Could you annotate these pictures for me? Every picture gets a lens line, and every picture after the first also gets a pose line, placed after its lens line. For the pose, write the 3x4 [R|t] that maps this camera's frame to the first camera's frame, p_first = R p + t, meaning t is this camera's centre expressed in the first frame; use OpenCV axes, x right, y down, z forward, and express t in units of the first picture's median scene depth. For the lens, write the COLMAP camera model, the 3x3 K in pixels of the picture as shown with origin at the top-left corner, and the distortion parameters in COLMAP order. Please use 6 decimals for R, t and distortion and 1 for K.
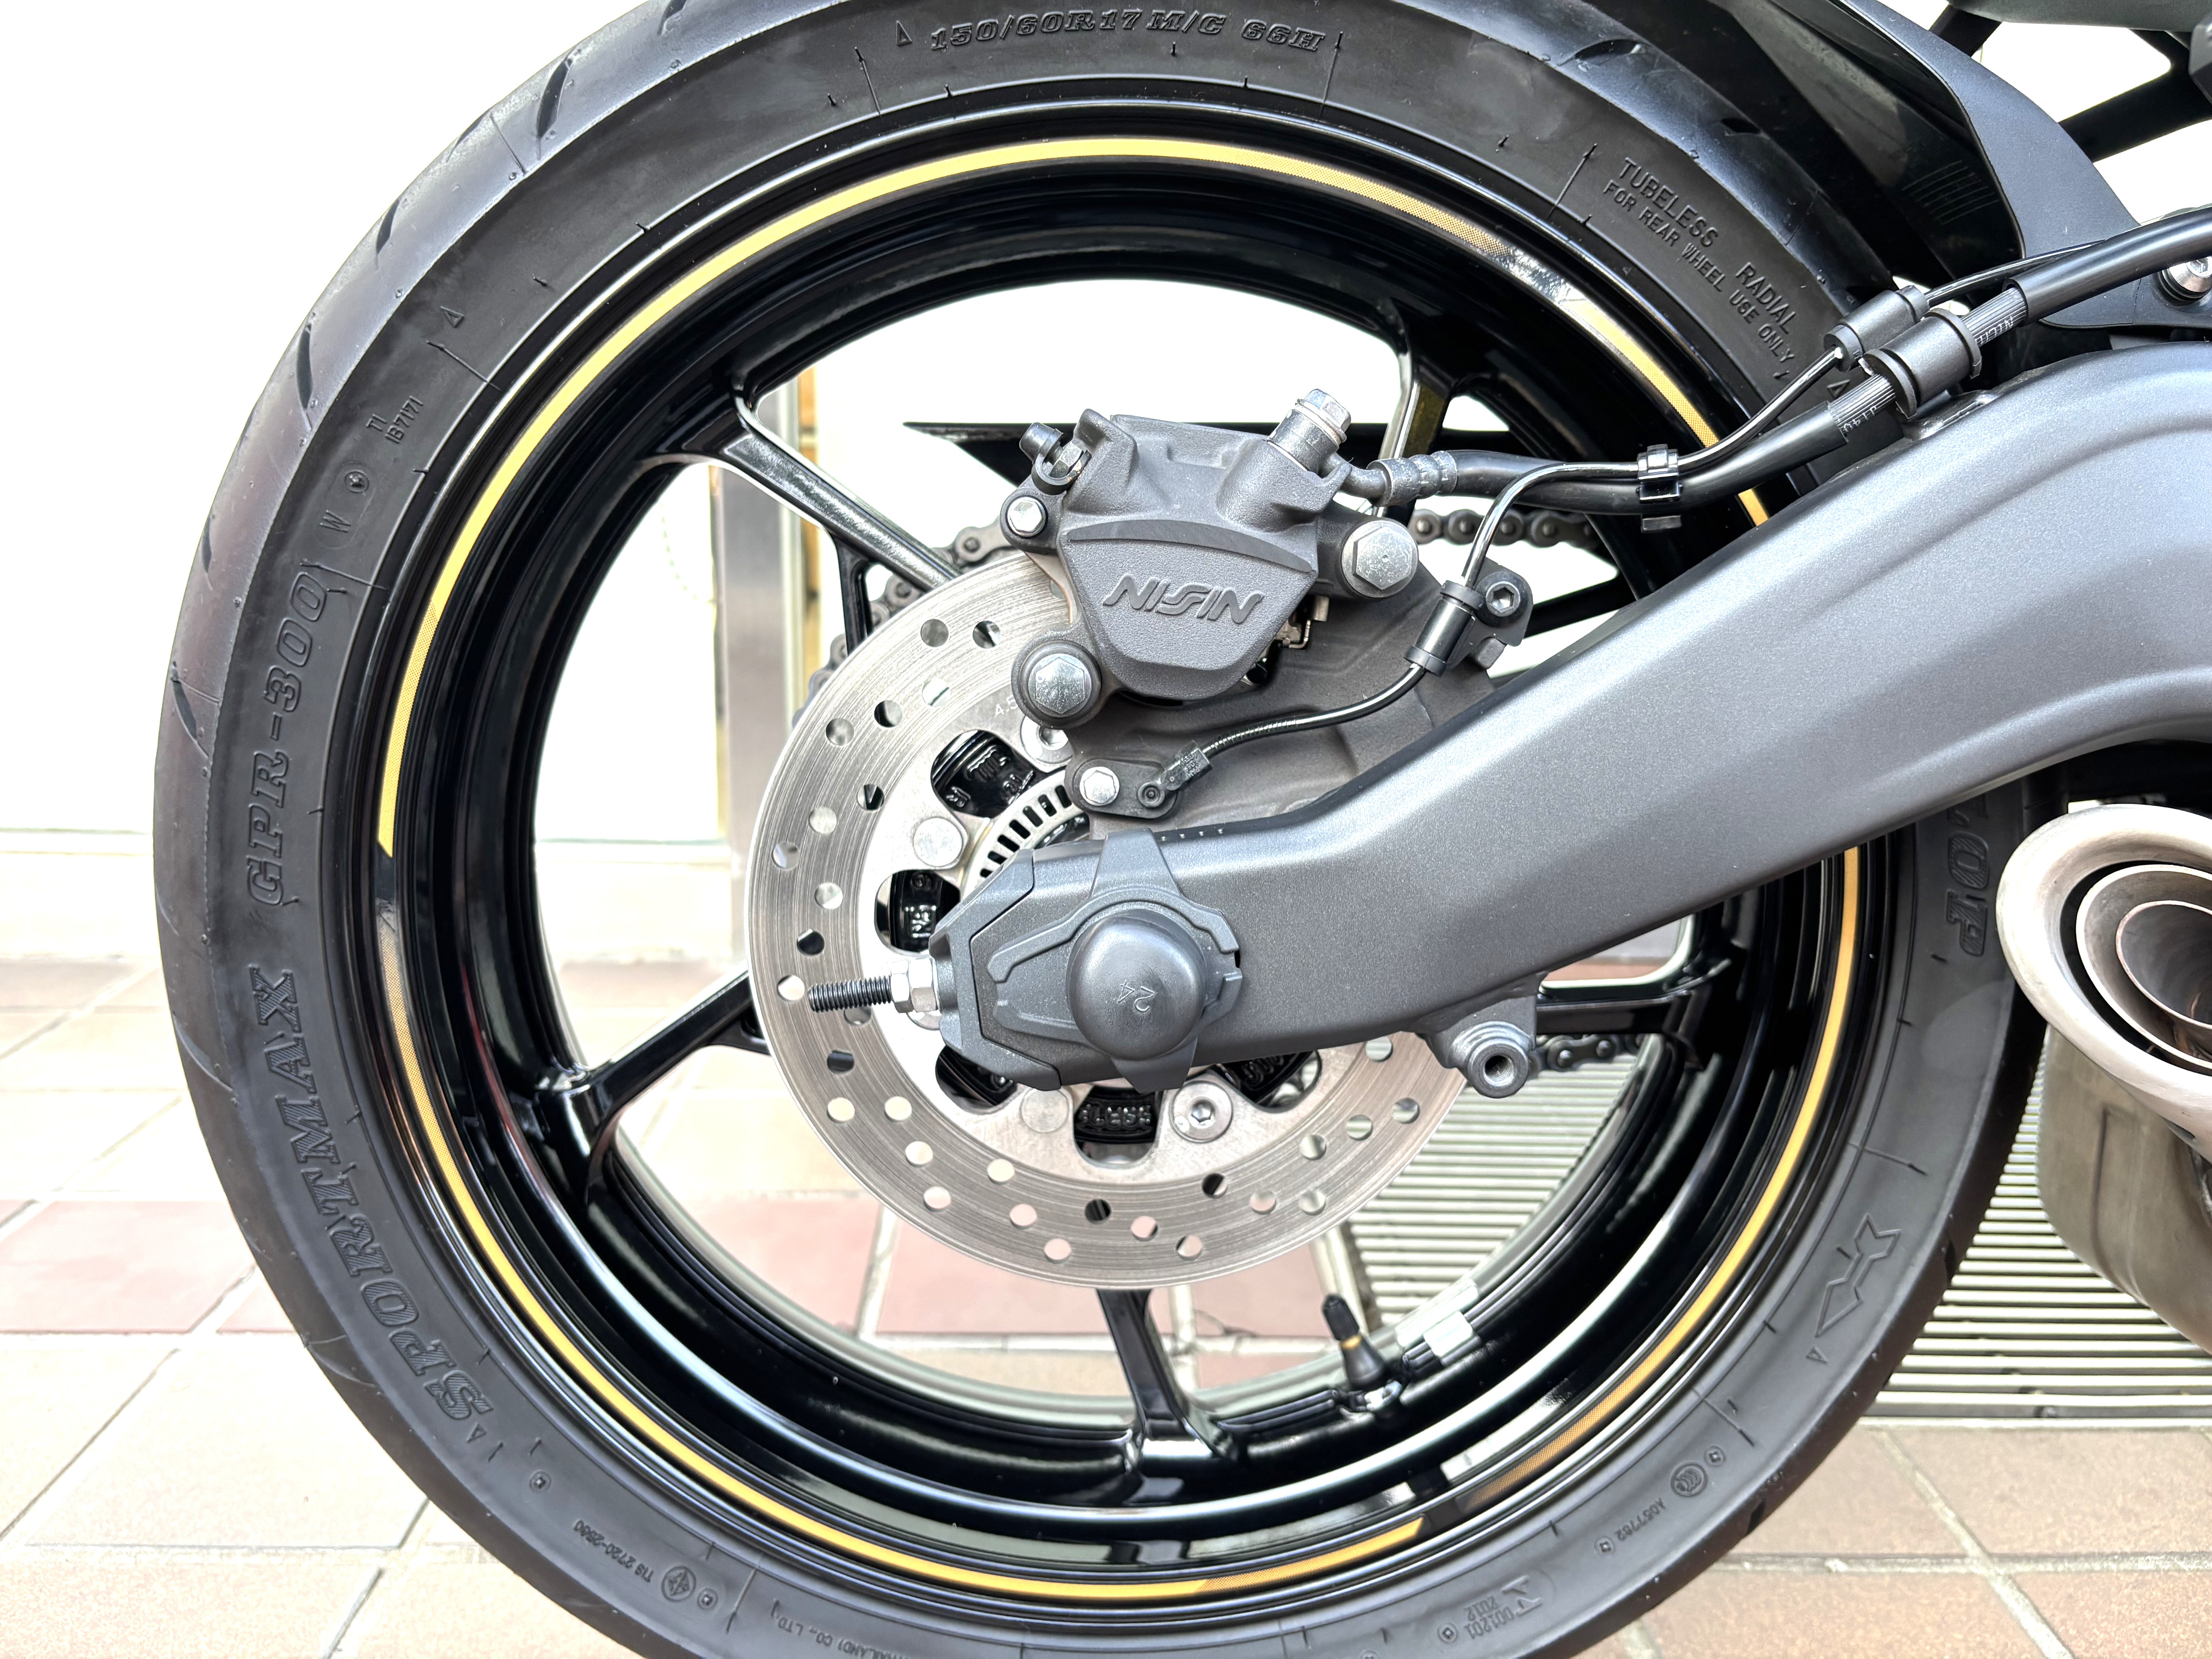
lens RADIAL K [[1679.6, 0, 1111.3], [0, 1679.6, 828.9], [0, 0, 1]] dist [0.005610, -0.002290]
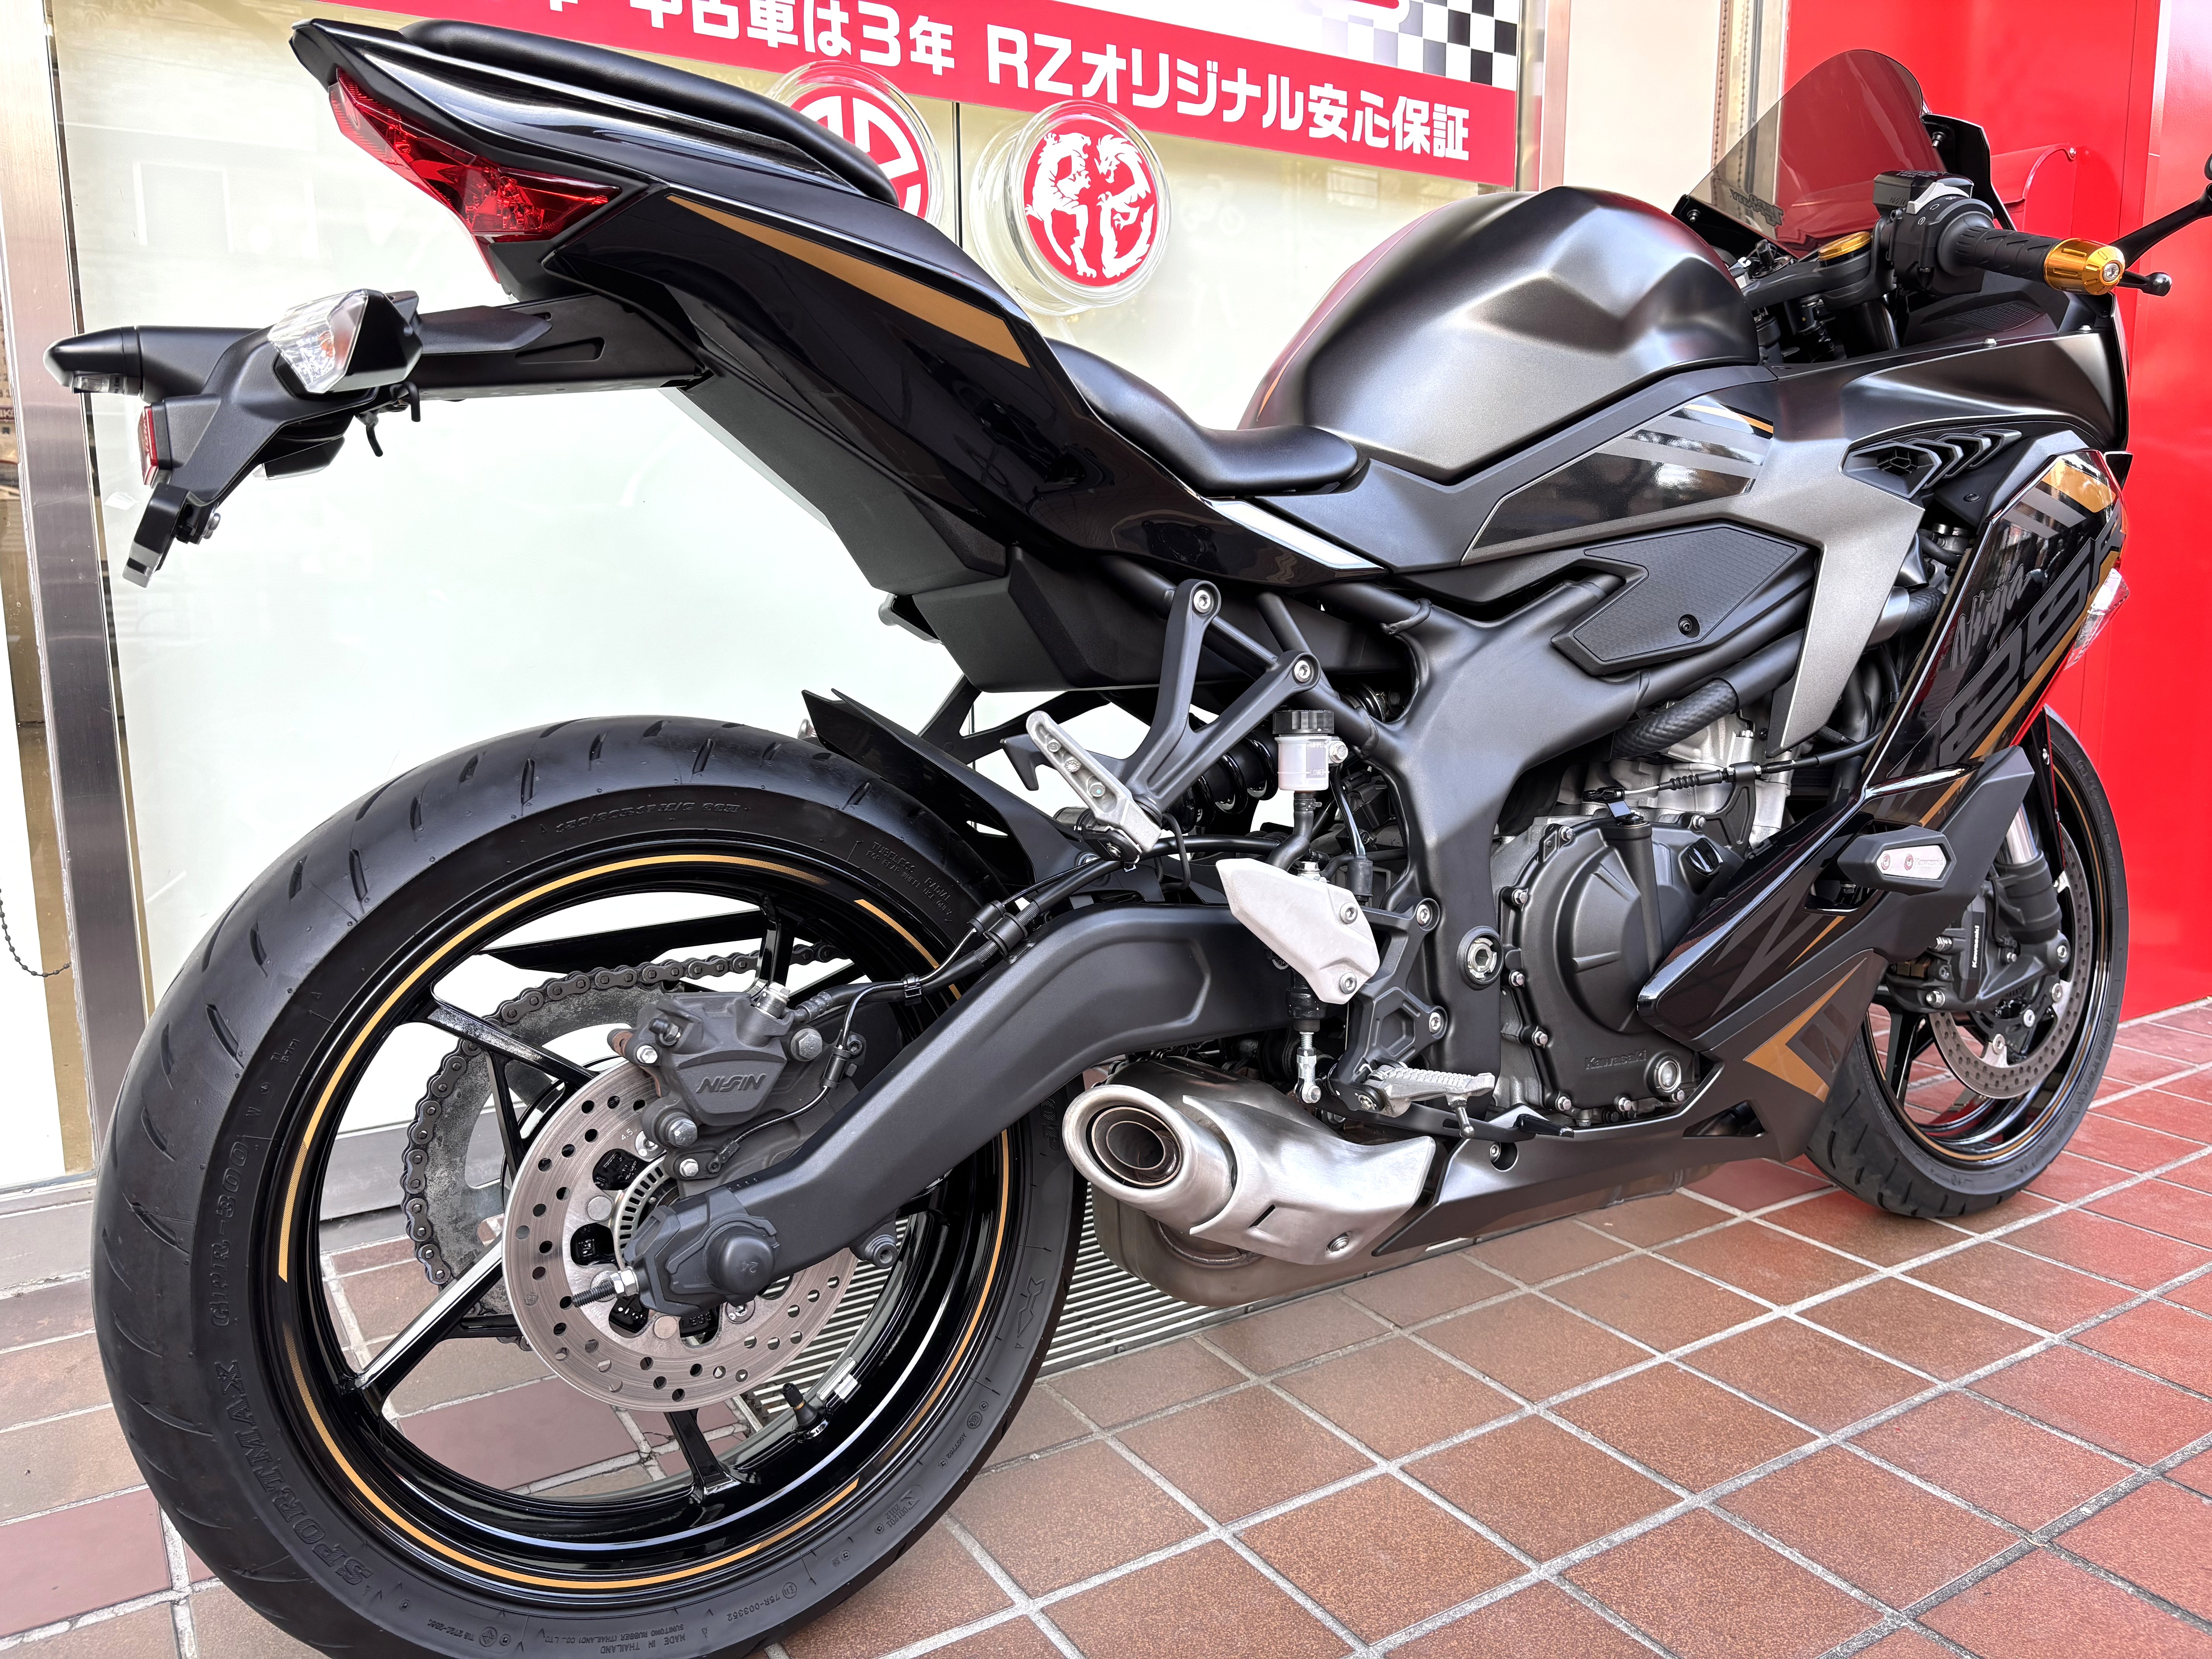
lens RADIAL K [[1679.6, 0, 1102.7], [0, 1679.6, 874.2], [0, 0, 1]] dist [0.005610, -0.002290]
pose [[0.855463, -0.126520, 0.502171, -0.536273], [0.142636, 0.989755, 0.006380, -0.307267], [-0.497833, 0.066169, 0.864745, -1.038428]]
